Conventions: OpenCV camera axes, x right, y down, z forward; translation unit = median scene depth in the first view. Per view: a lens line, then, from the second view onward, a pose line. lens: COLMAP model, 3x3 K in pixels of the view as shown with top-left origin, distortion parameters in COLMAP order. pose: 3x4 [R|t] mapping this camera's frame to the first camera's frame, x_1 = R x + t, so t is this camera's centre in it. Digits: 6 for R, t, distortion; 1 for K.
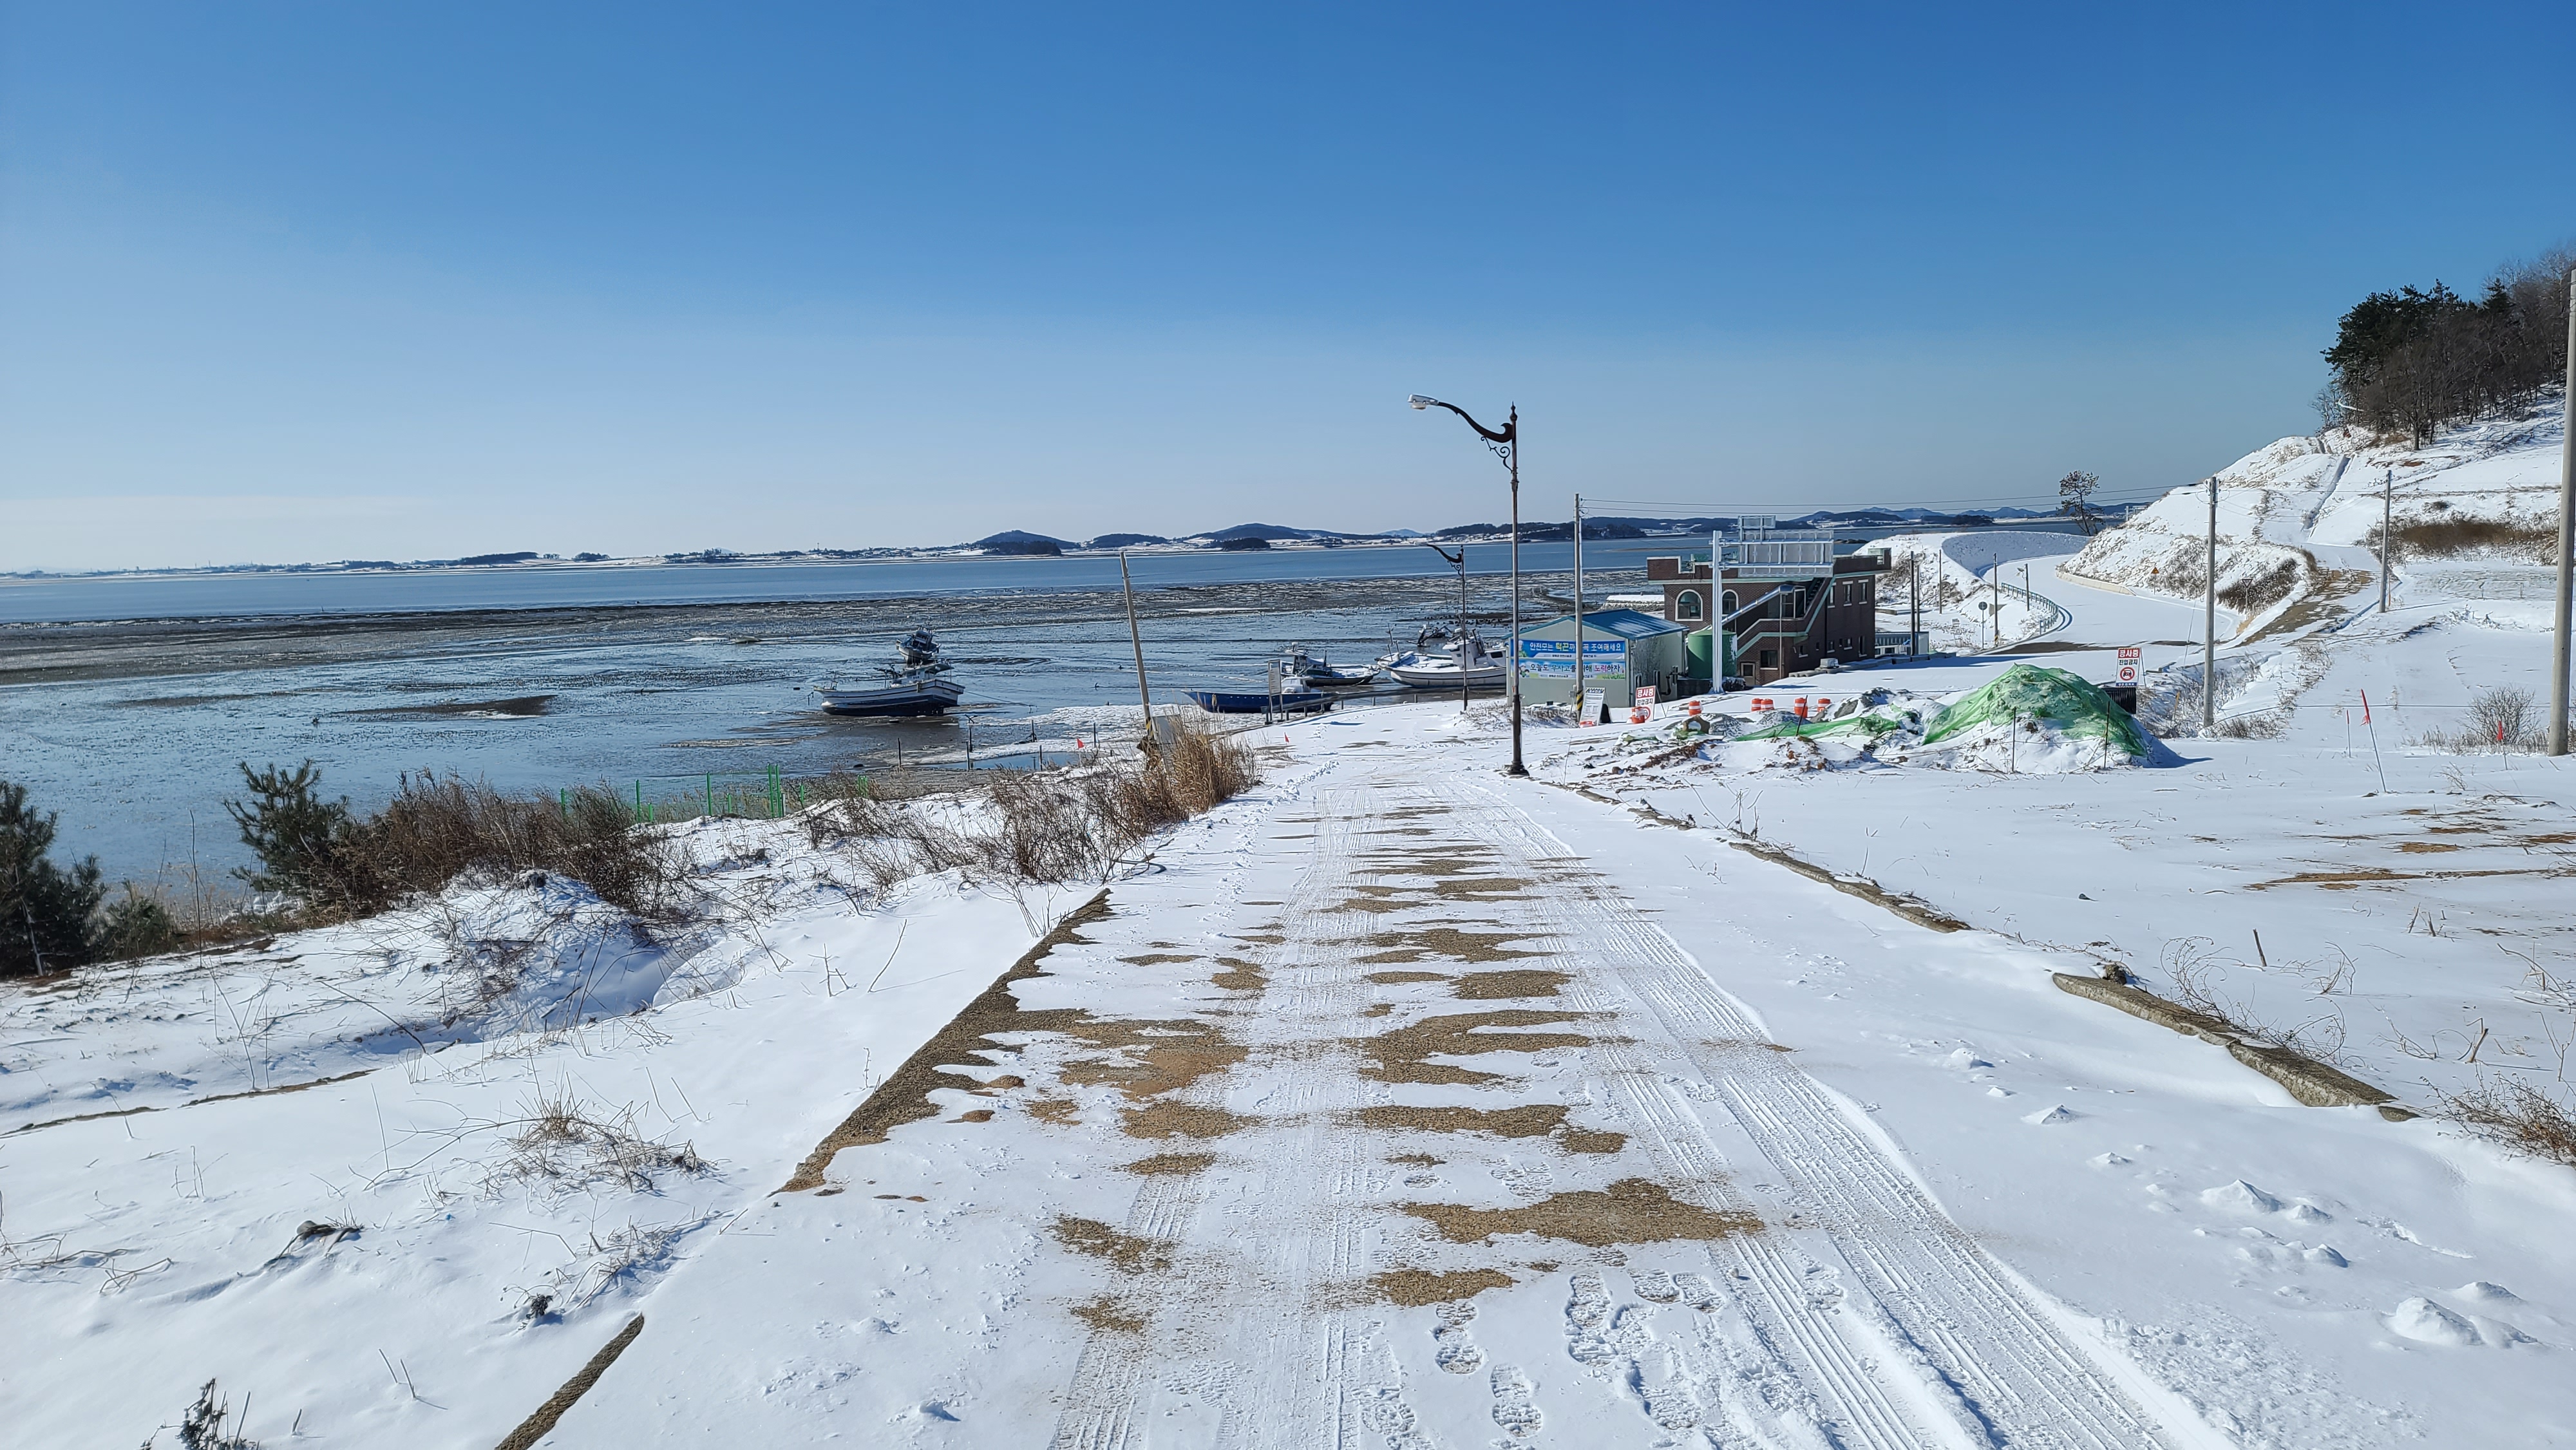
lens RADIAL K [[1841.8, 0, 1288.0], [0, 1841.8, 725.0], [0, 0, 1]] dist [0.113634, -0.095720]
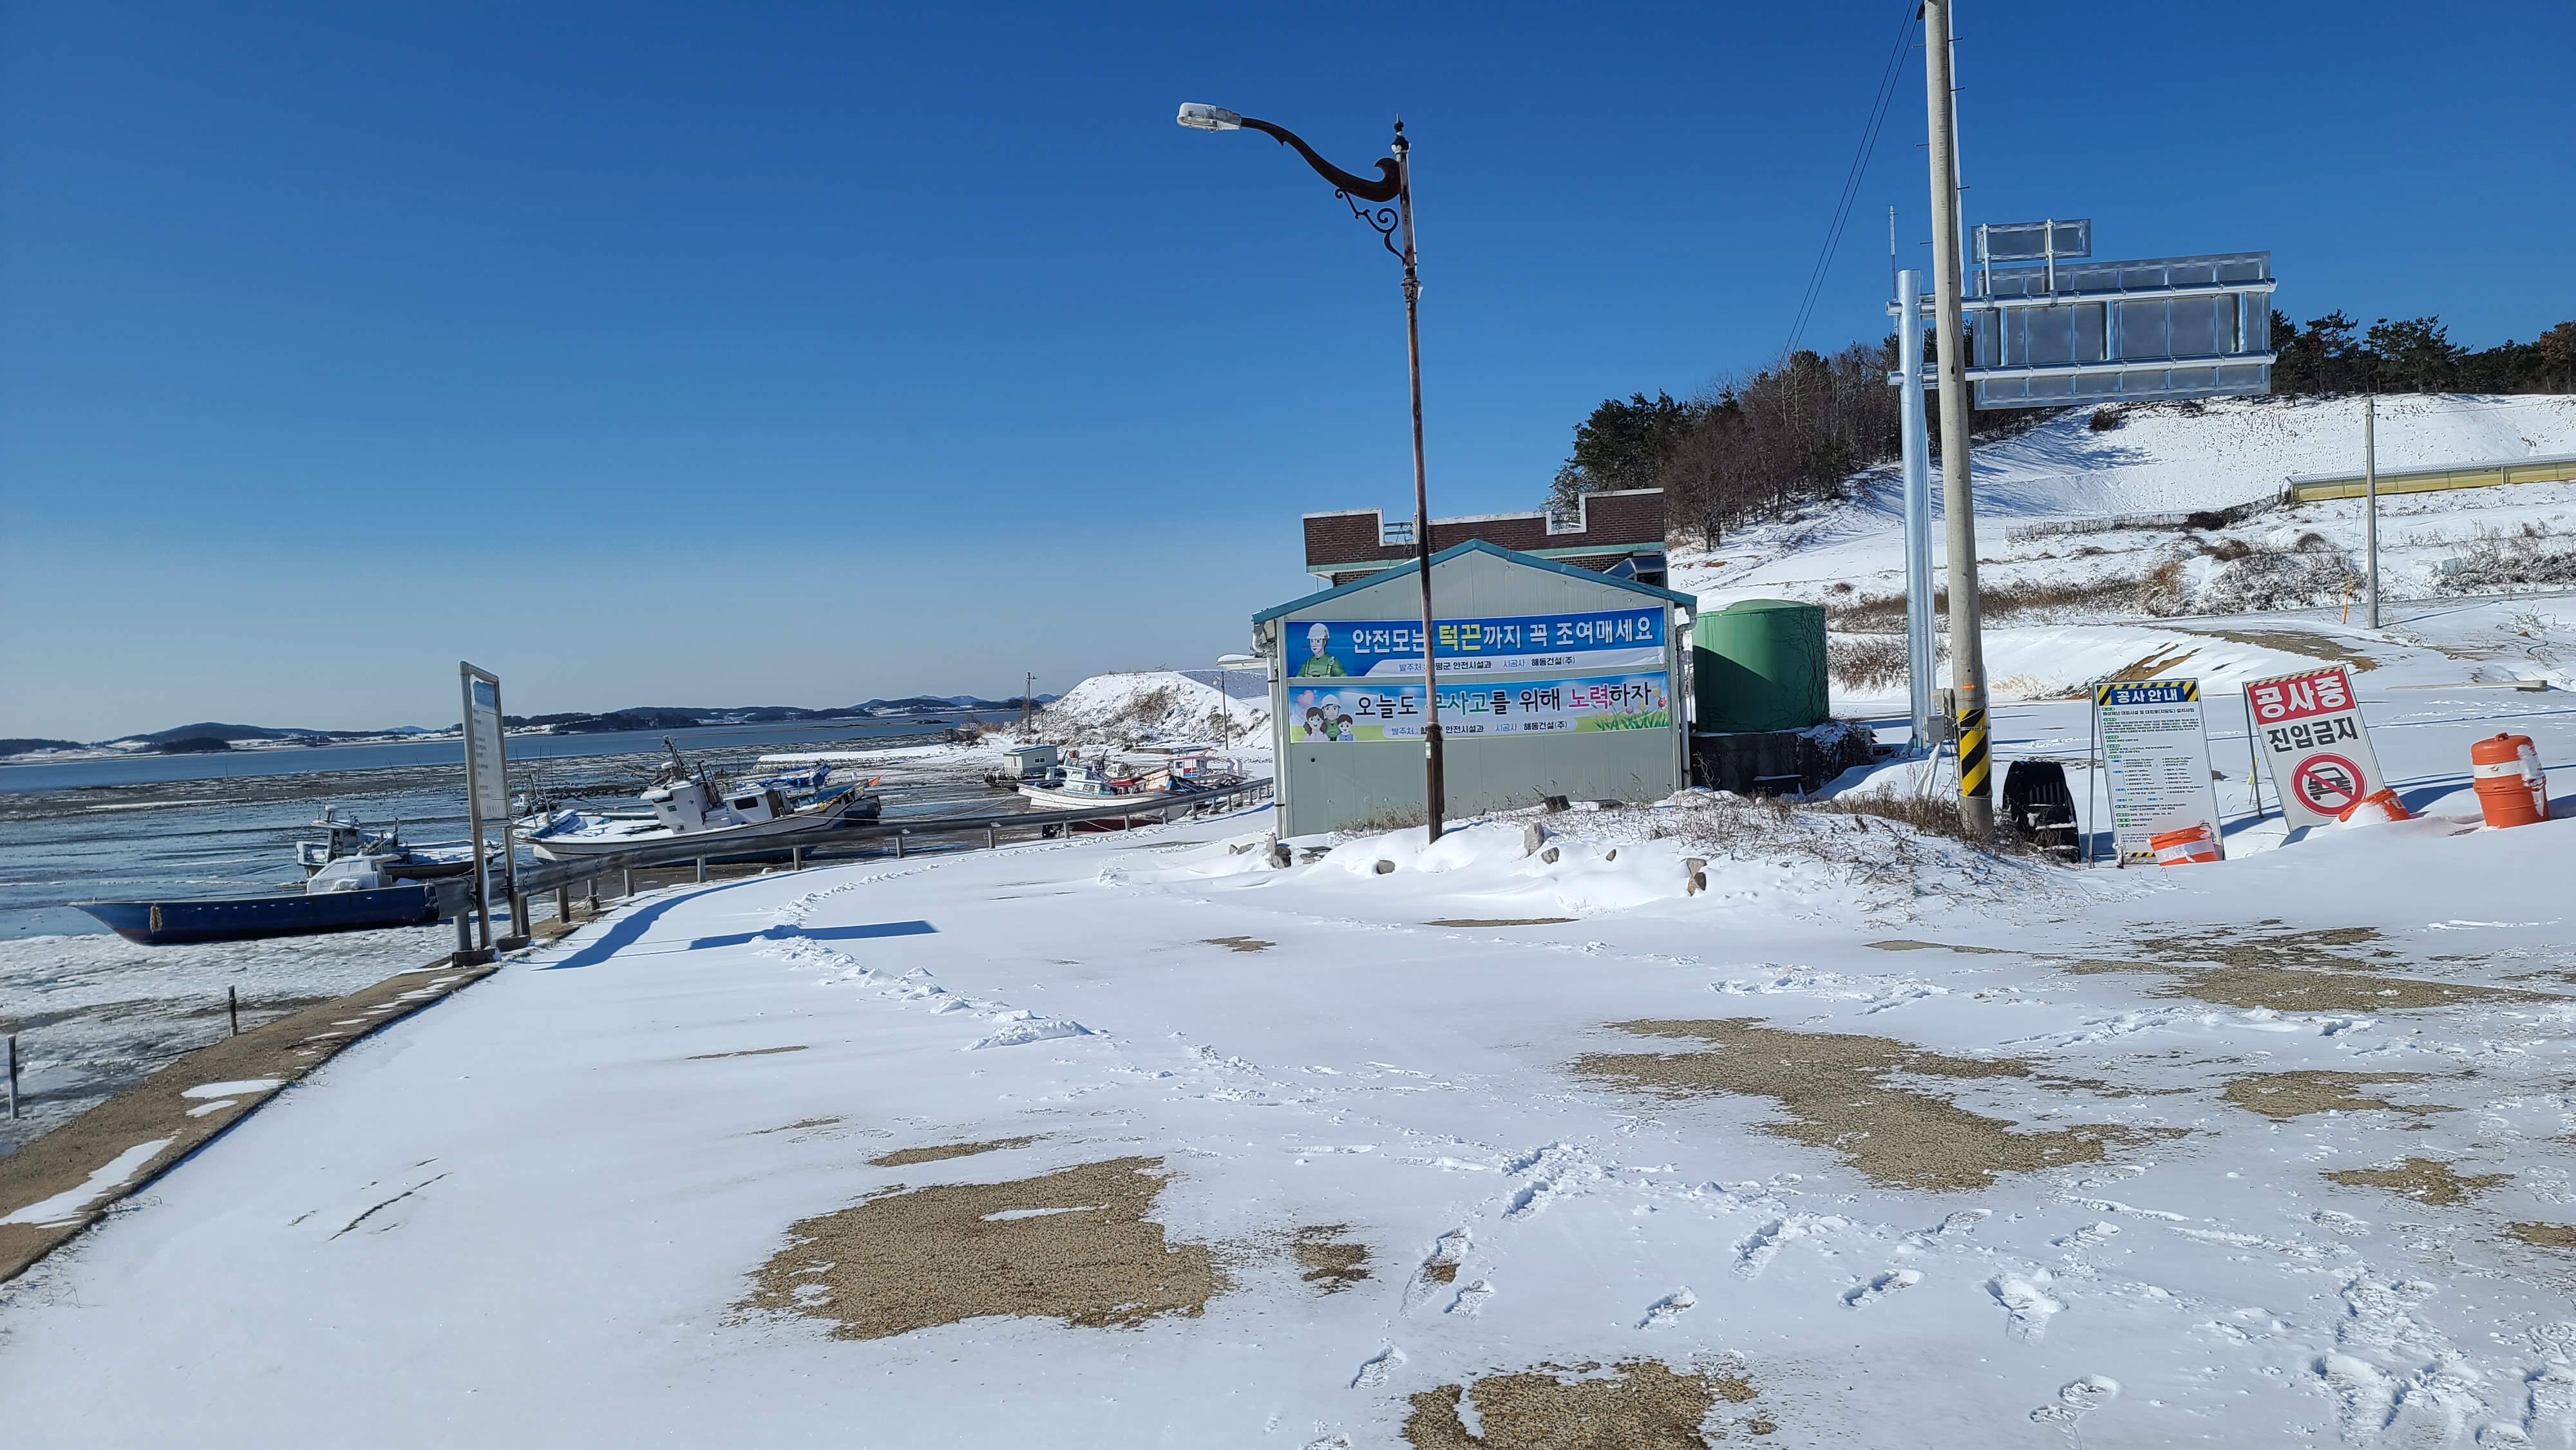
lens RADIAL K [[1841.8, 0, 1288.0], [0, 1841.8, 725.0], [0, 0, 1]] dist [0.113634, -0.095720]
pose [[0.876886, -0.021945, 0.480198, -0.013547], [0.070902, 0.993936, -0.084050, -0.001299], [-0.475441, 0.107749, 0.873124, 0.335213]]
